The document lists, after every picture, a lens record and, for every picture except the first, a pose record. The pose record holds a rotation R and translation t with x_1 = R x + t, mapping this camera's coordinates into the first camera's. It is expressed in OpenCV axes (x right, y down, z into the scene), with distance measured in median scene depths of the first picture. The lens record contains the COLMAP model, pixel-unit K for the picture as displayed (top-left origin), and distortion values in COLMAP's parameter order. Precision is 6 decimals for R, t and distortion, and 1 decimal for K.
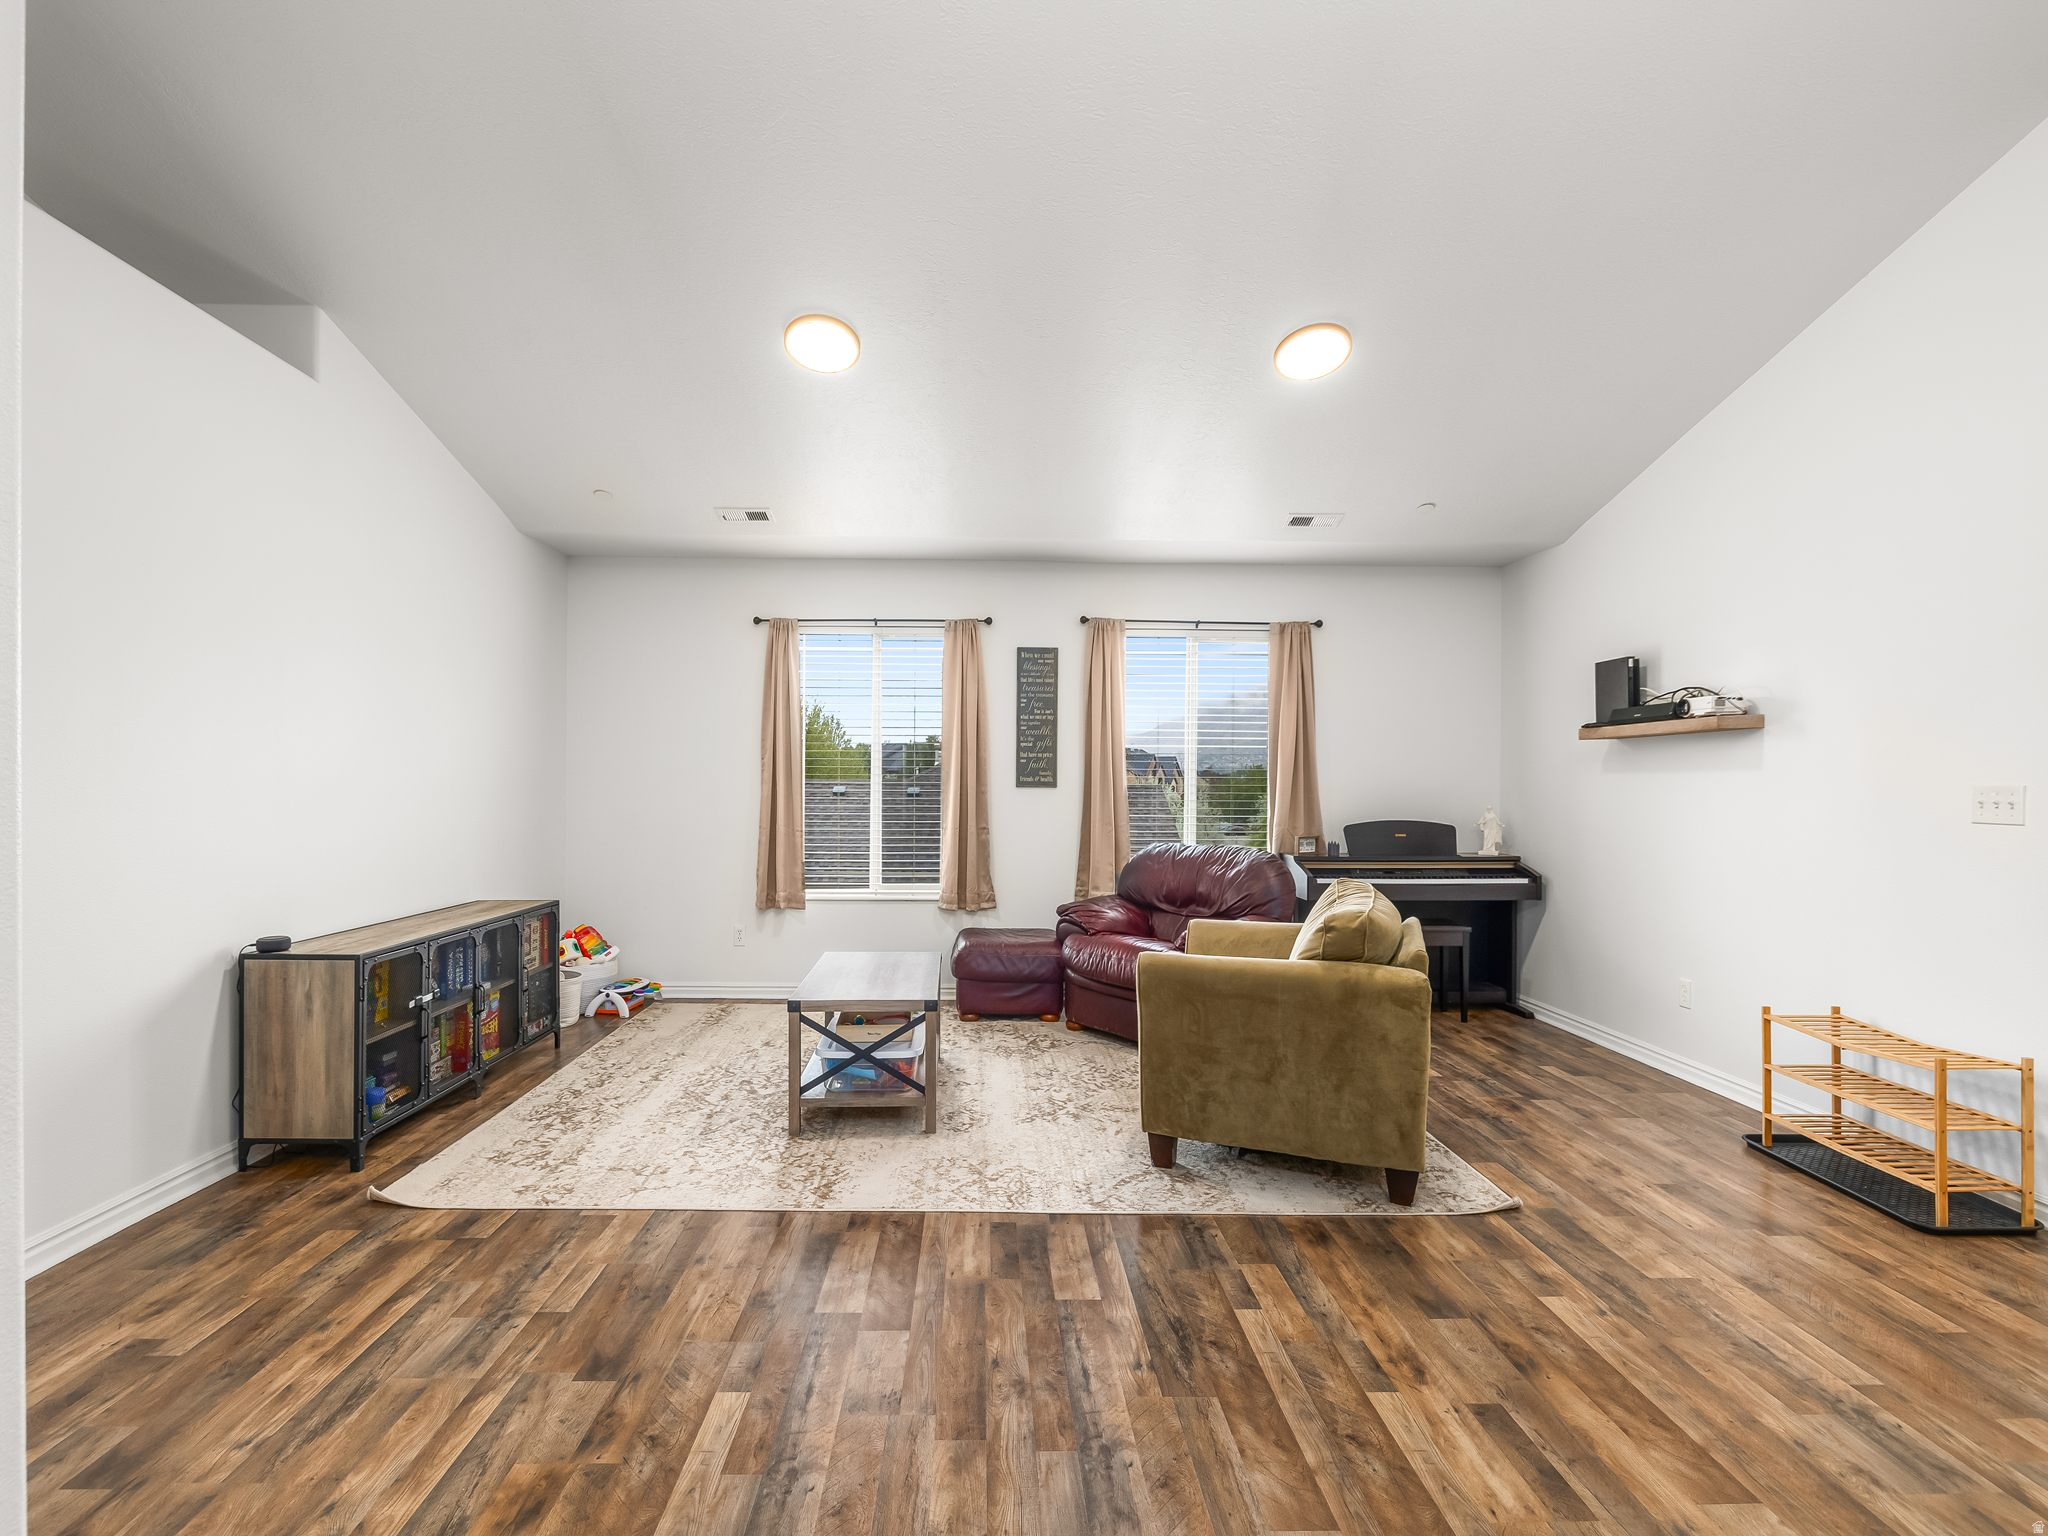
lens RADIAL K [[938.1, 0, 1006.1], [0, 938.1, 788.3], [0, 0, 1]] dist [-0.002745, 0.000894]
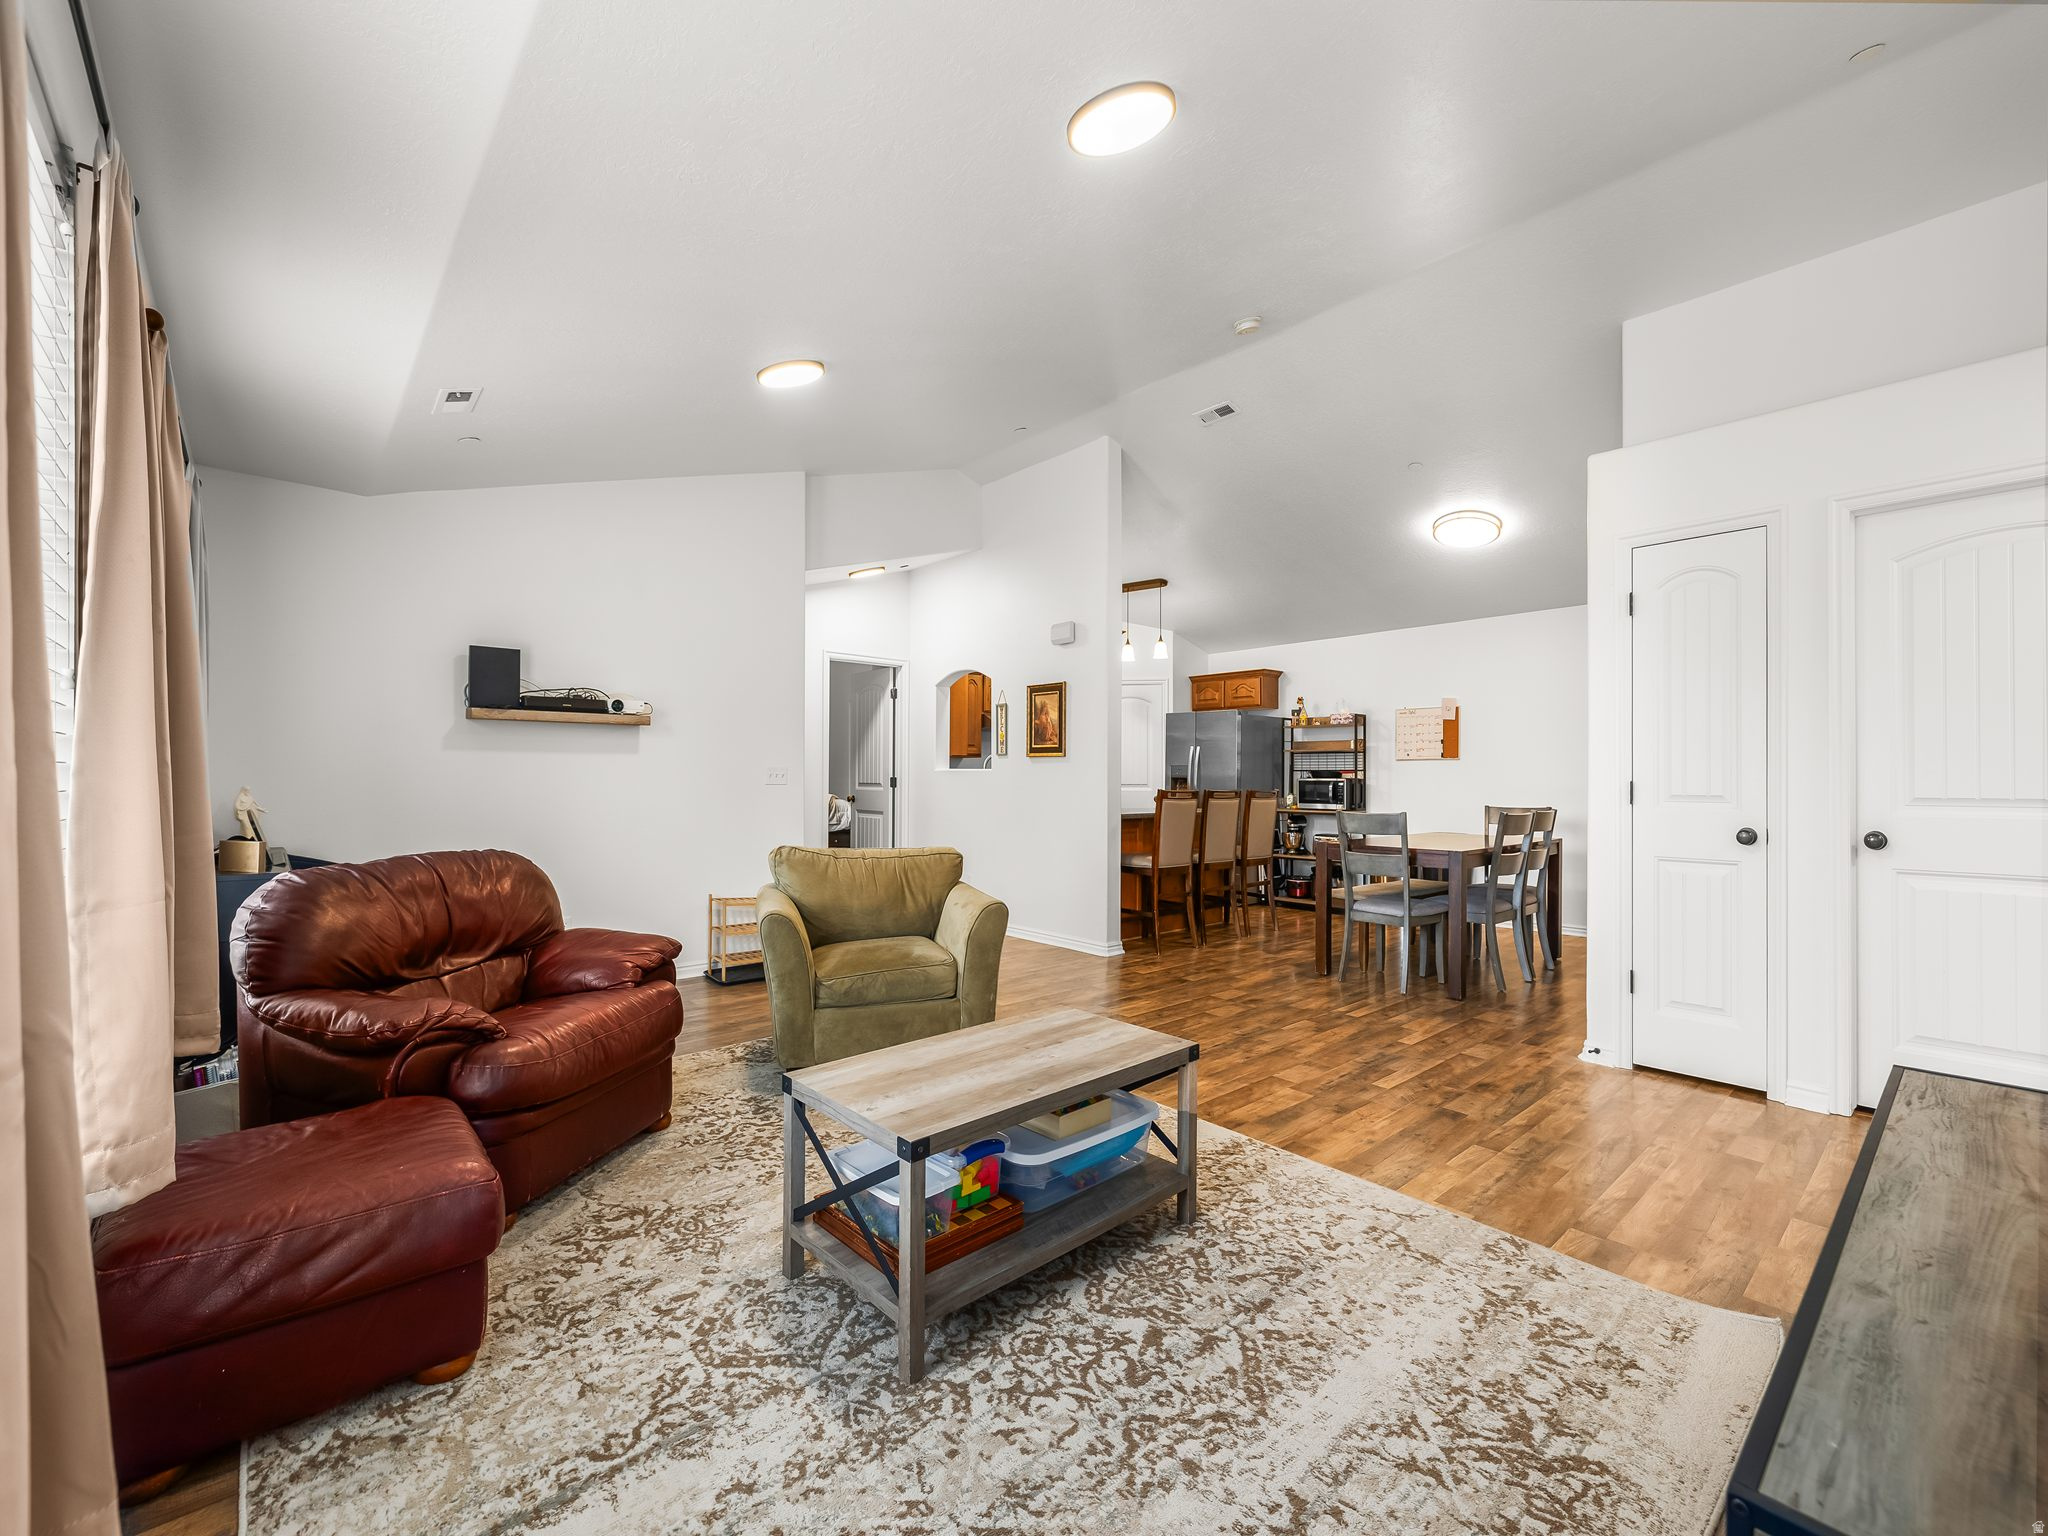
lens RADIAL K [[858.4, 0, 1010.4], [0, 858.4, 774.6], [0, 0, 1]] dist [0.000464, -0.000188]
pose [[-0.632824, -0.006965, 0.774264, -0.593861], [-0.007154, 0.999969, 0.003148, 0.004489], [-0.774262, -0.003547, -0.632855, 1.372932]]
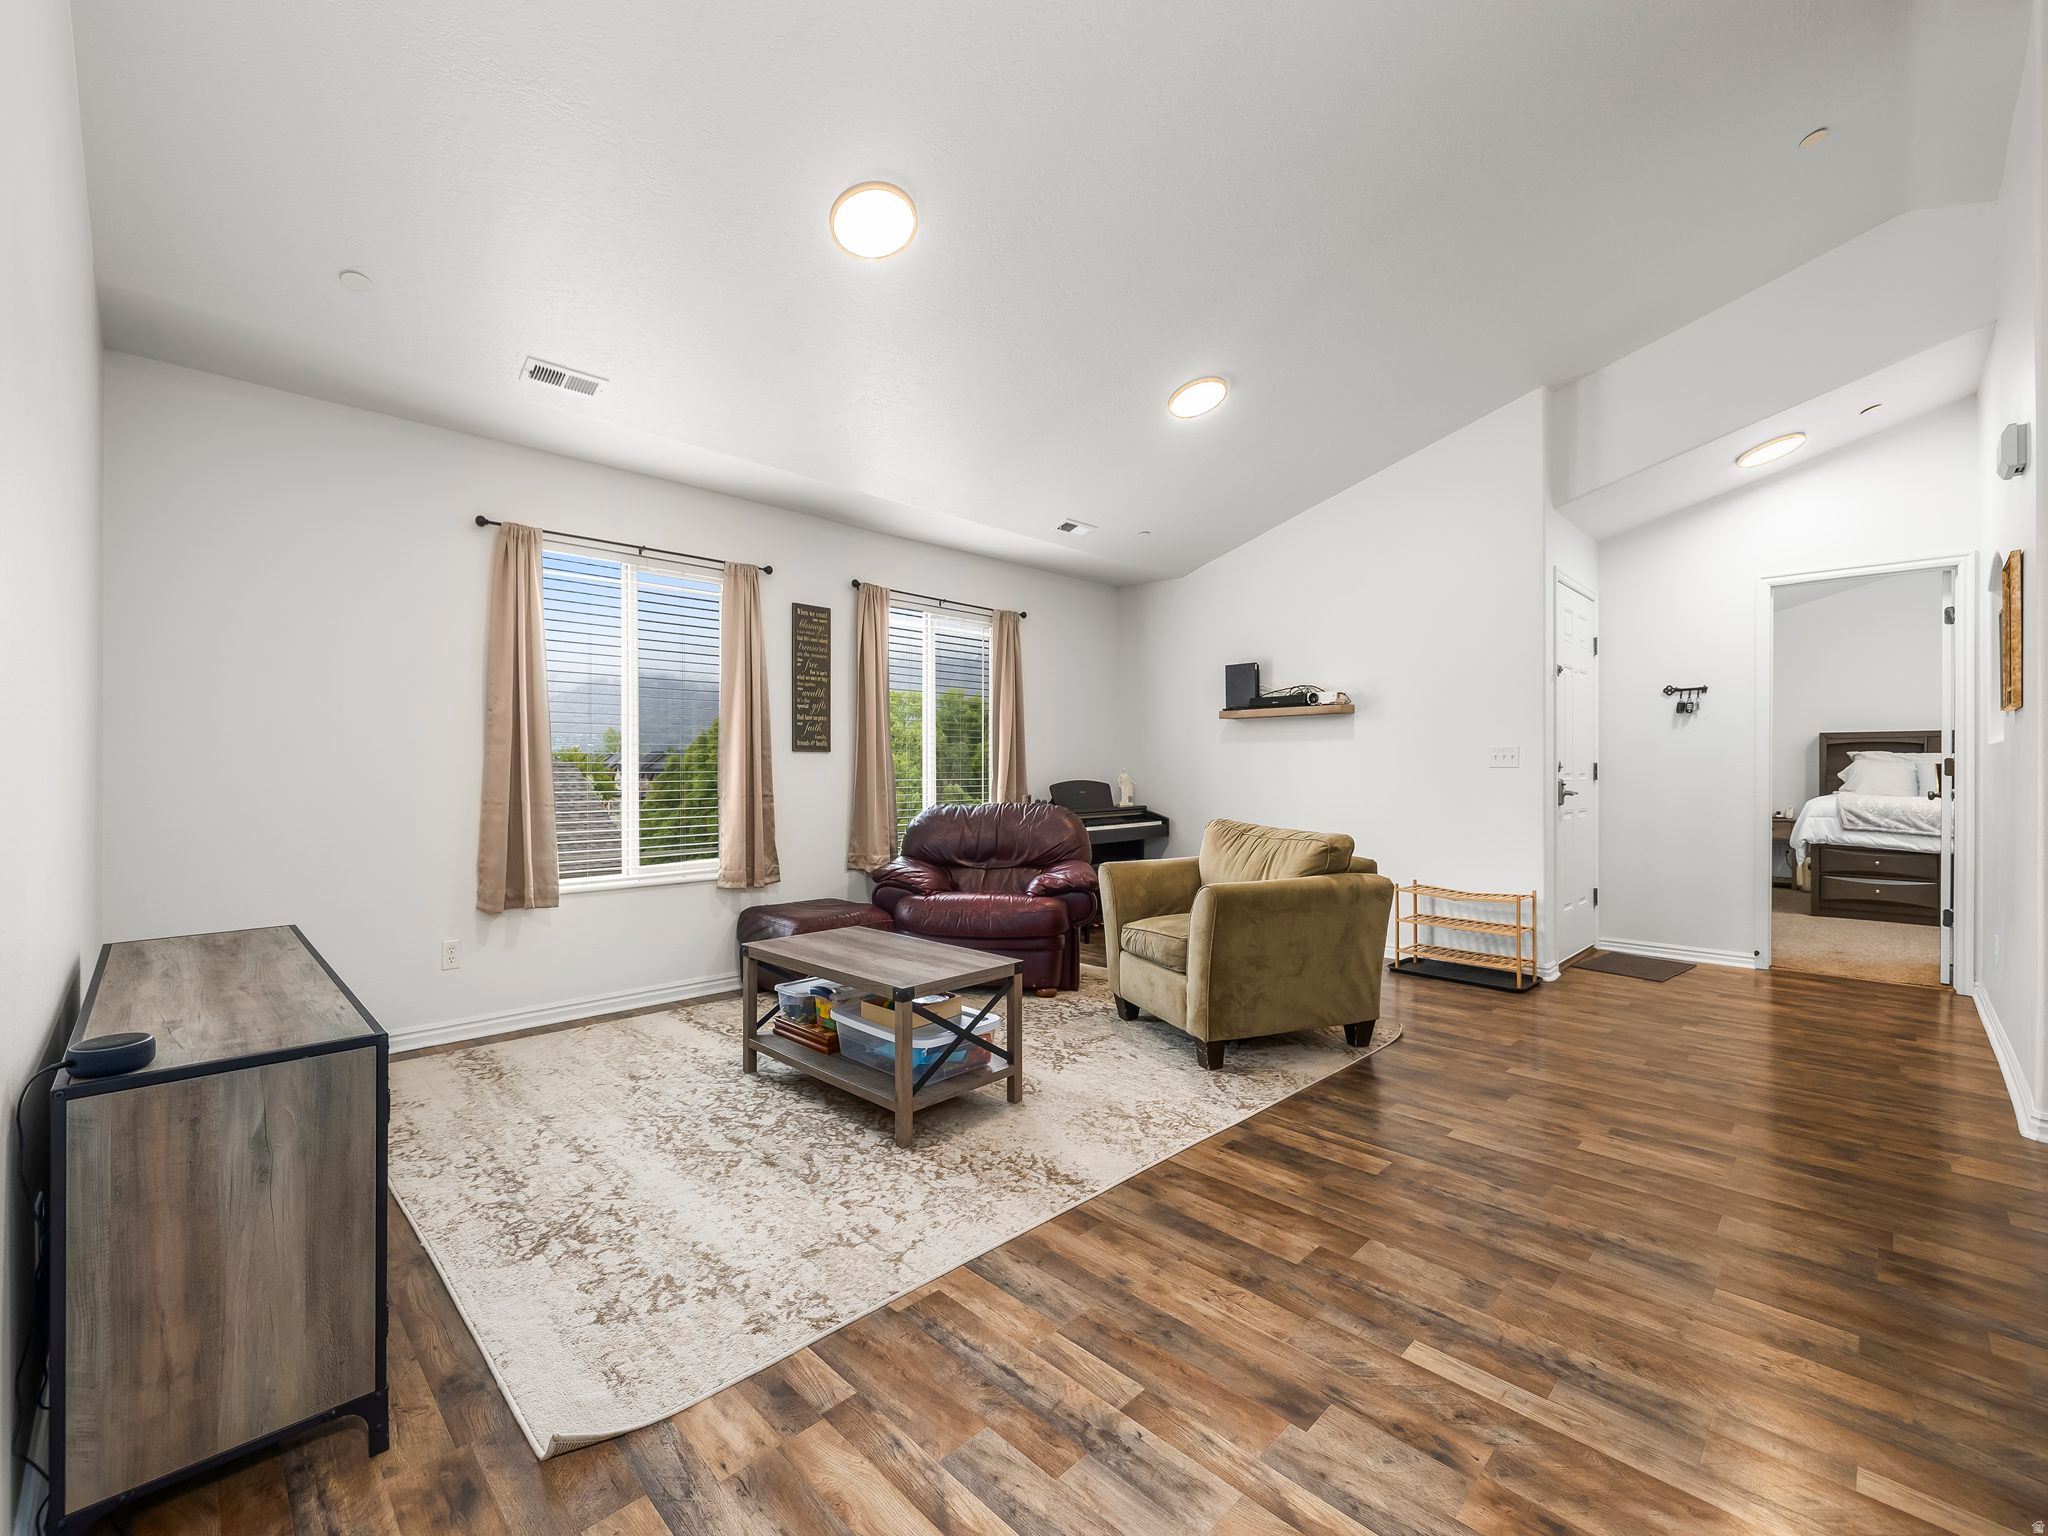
lens RADIAL K [[858.4, 0, 1015.5], [0, 858.4, 765.1], [0, 0, 1]] dist [0.000464, -0.000188]
pose [[0.728470, -0.002651, 0.685072, -0.603179], [0.006823, 0.999971, -0.003386, 0.024667], [-0.685043, 0.007141, 0.728467, 0.321520]]
